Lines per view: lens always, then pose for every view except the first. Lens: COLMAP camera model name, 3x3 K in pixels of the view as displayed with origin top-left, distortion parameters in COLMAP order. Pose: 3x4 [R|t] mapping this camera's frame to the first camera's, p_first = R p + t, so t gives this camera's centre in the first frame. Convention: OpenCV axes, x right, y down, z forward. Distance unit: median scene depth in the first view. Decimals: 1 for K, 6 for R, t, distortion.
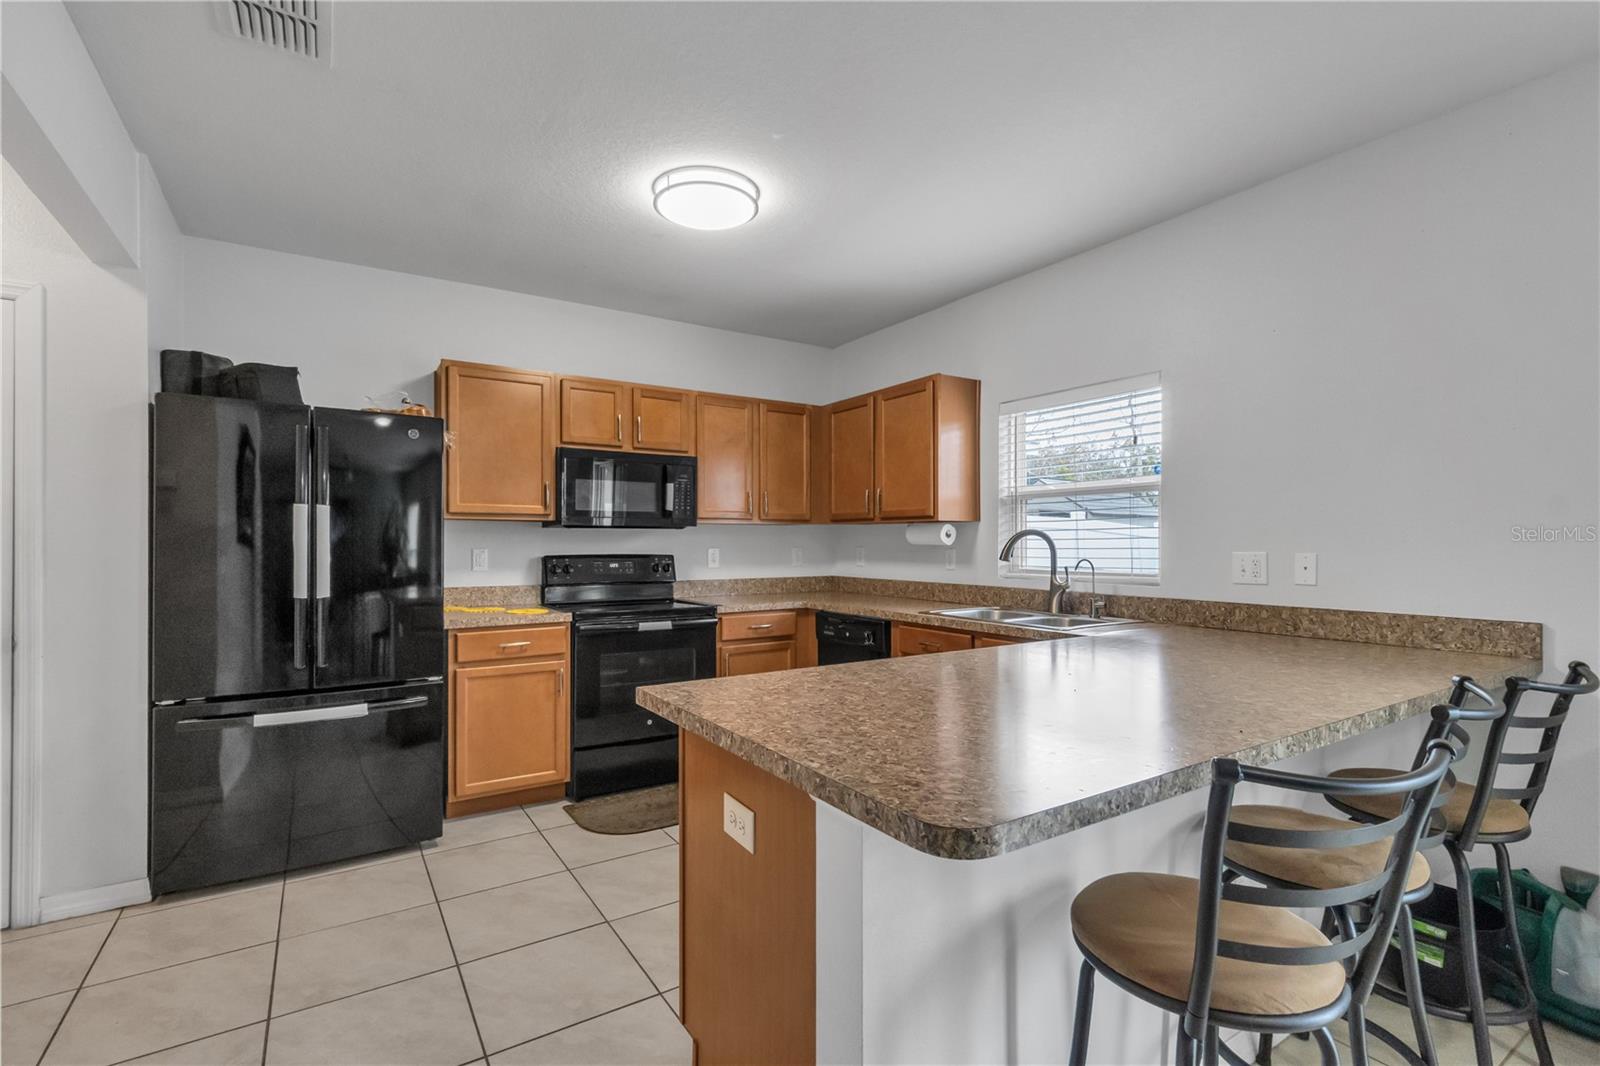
lens RADIAL K [[728.5, 0, 770.1], [0, 728.5, 535.5], [0, 0, 1]] dist [0.009954, 0.000072]
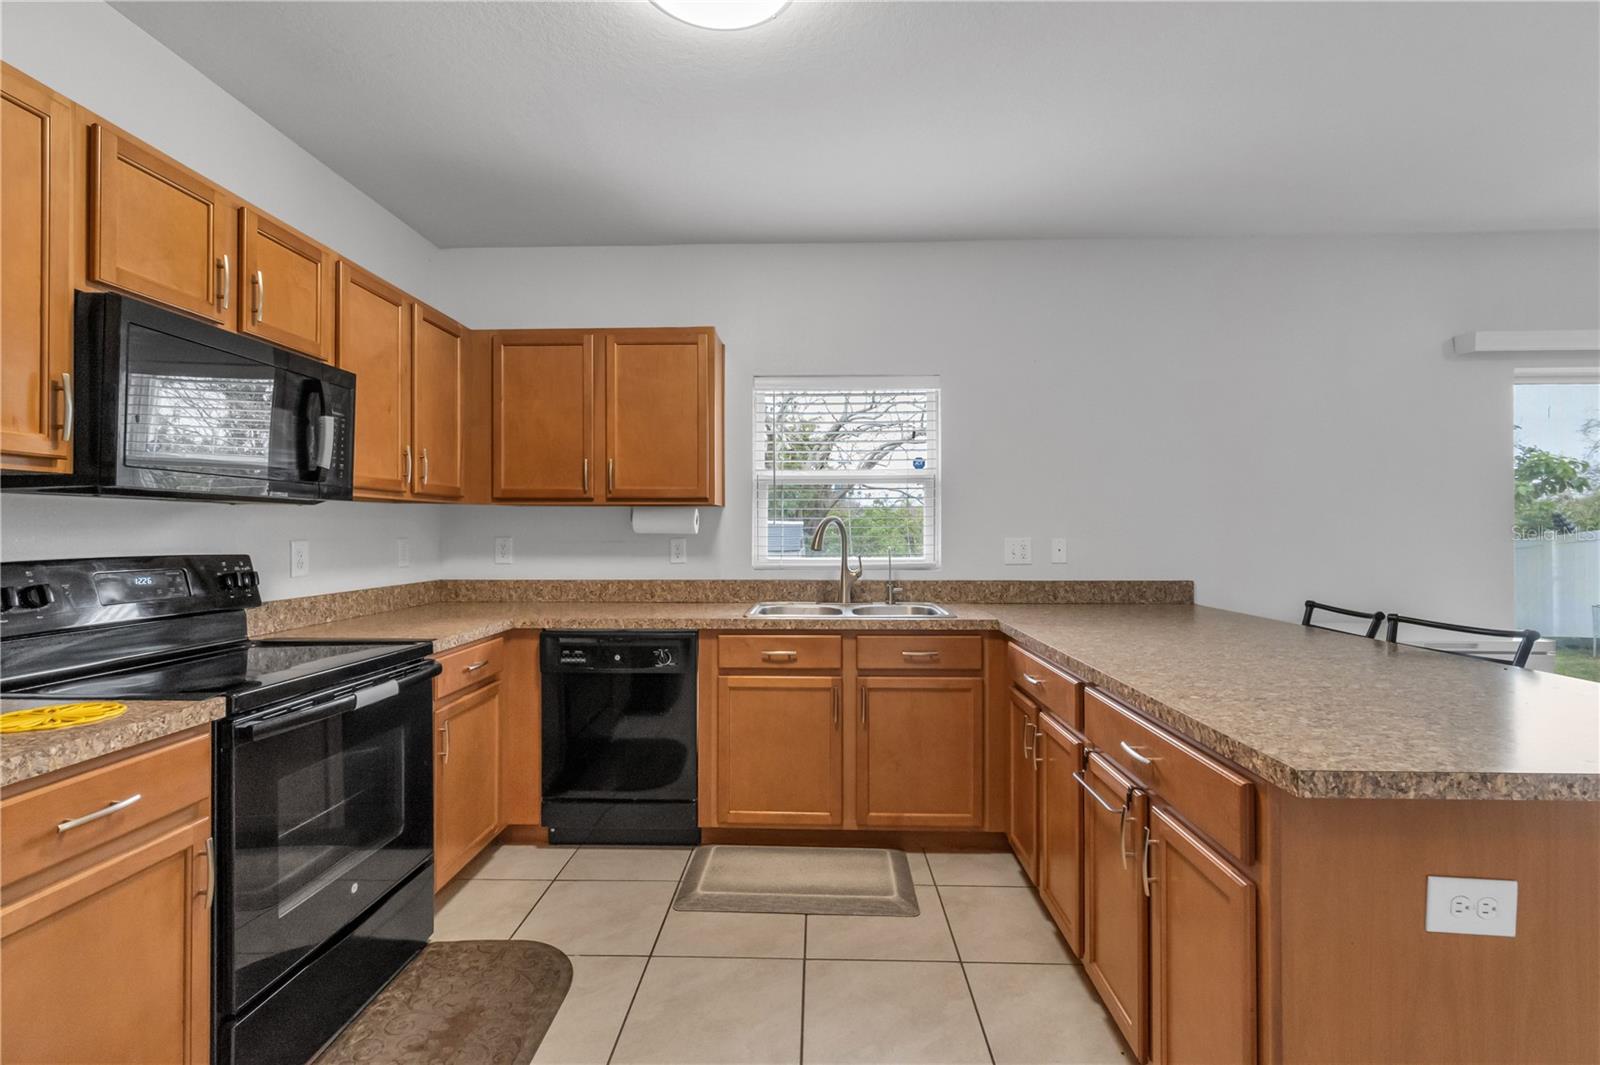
lens RADIAL K [[728.5, 0, 825.4], [0, 728.5, 532.3], [0, 0, 1]] dist [0.009954, 0.000072]
pose [[0.548963, -0.002956, 0.835841, -0.403911], [-0.008803, 0.999918, 0.009318, 0.002343], [-0.835800, -0.012473, 0.548892, 0.441428]]
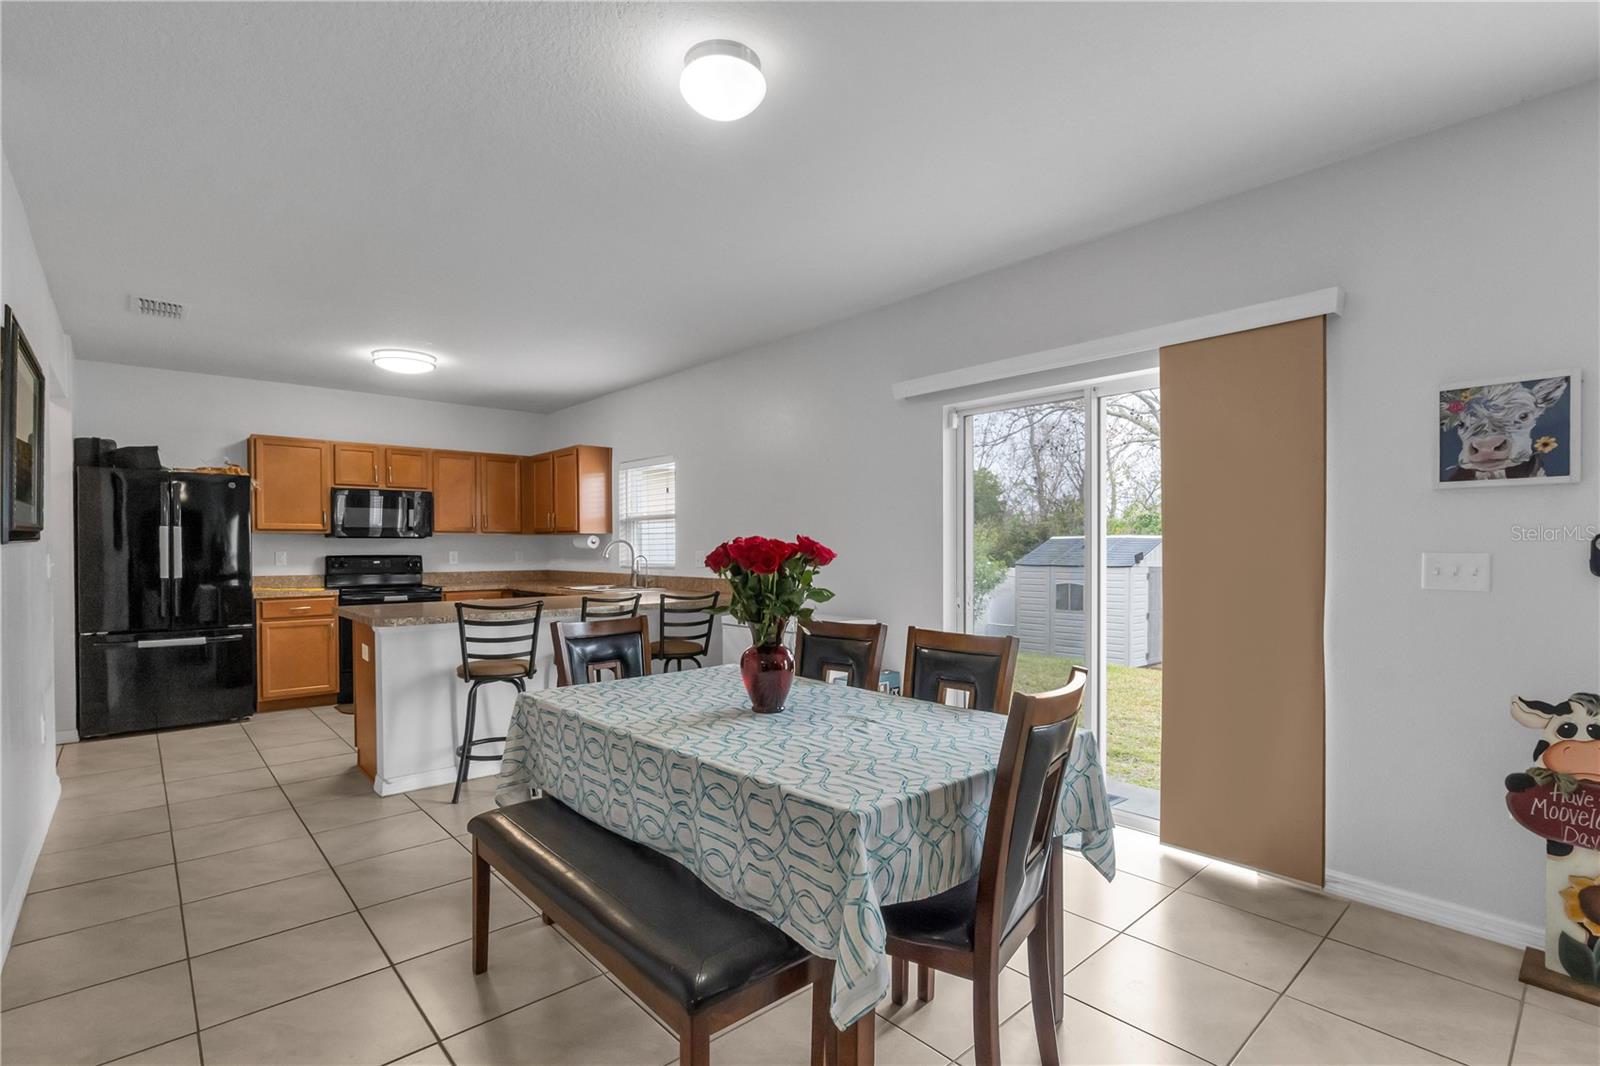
lens RADIAL K [[780.3, 0, 784.1], [0, 780.3, 554.5], [0, 0, 1]] dist [-0.000456, 0.002451]
pose [[0.988712, -0.002645, 0.149808, 0.432175], [-0.000091, 0.999833, 0.018252, -0.005889], [-0.149831, -0.018060, 0.988547, -0.841476]]
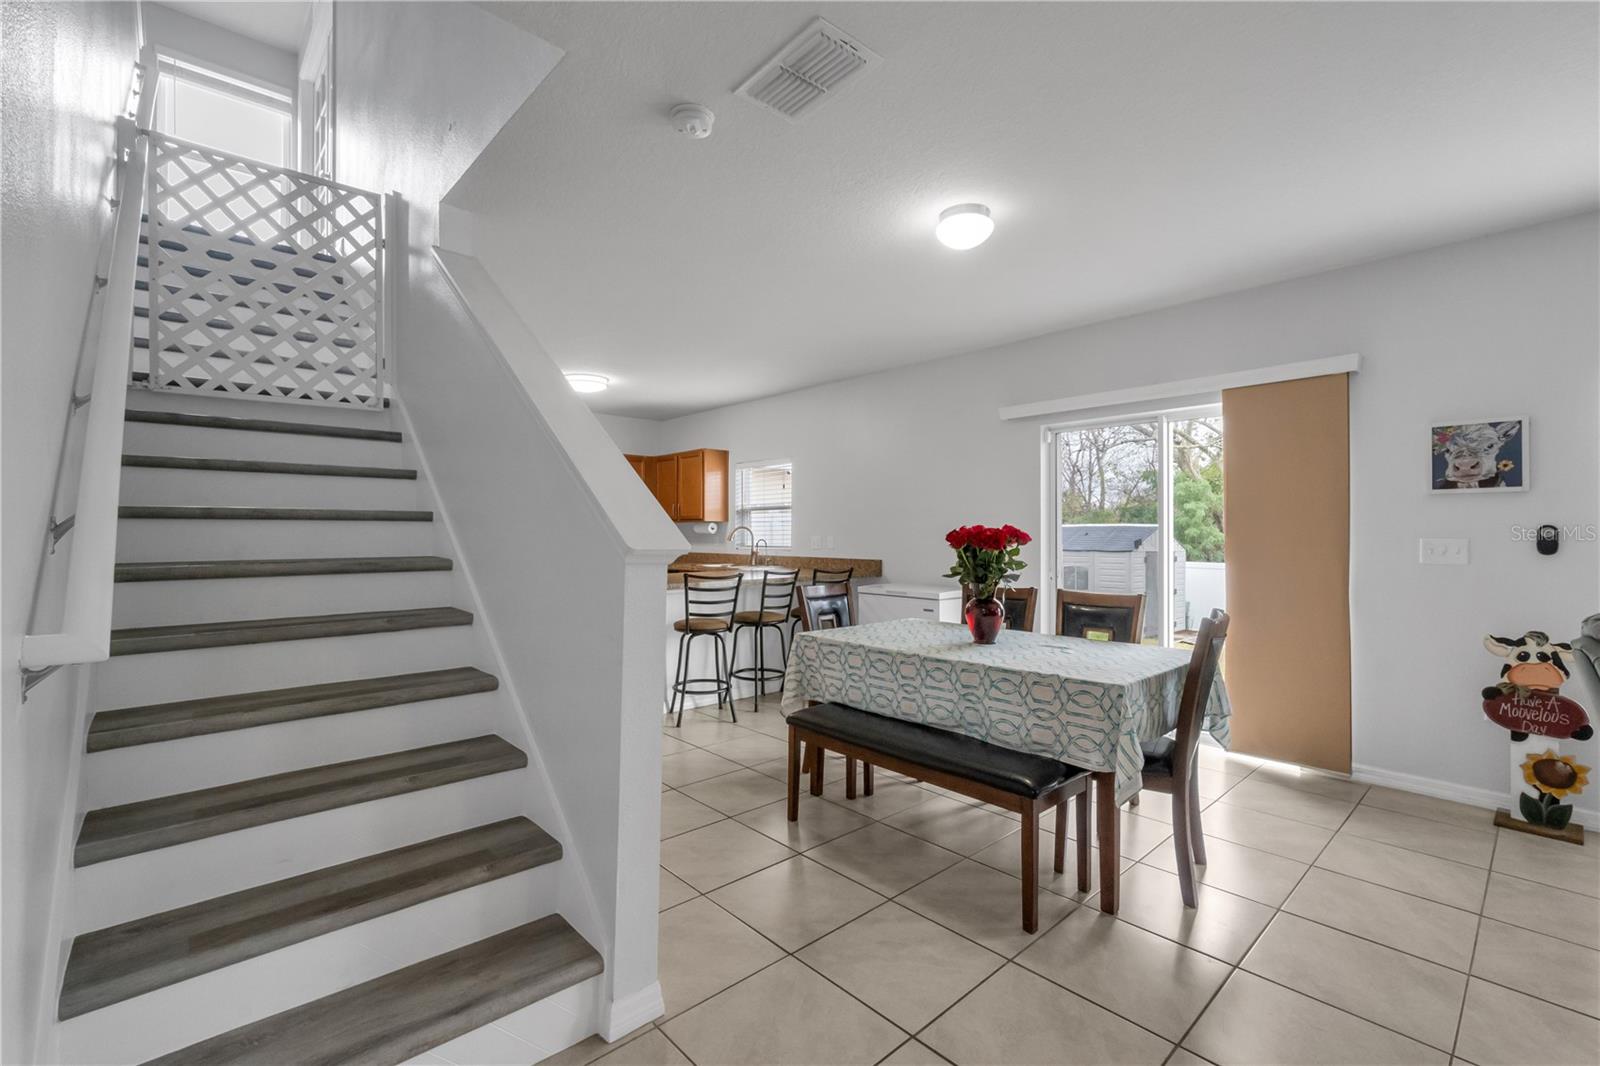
lens RADIAL K [[728.5, 0, 790.1], [0, 728.5, 527.1], [0, 0, 1]] dist [0.009954, 0.000072]
pose [[0.986754, 0.003312, 0.162191, 0.140775], [-0.003485, 0.999994, 0.000781, -0.006915], [-0.162187, -0.001336, 0.986759, -1.042581]]
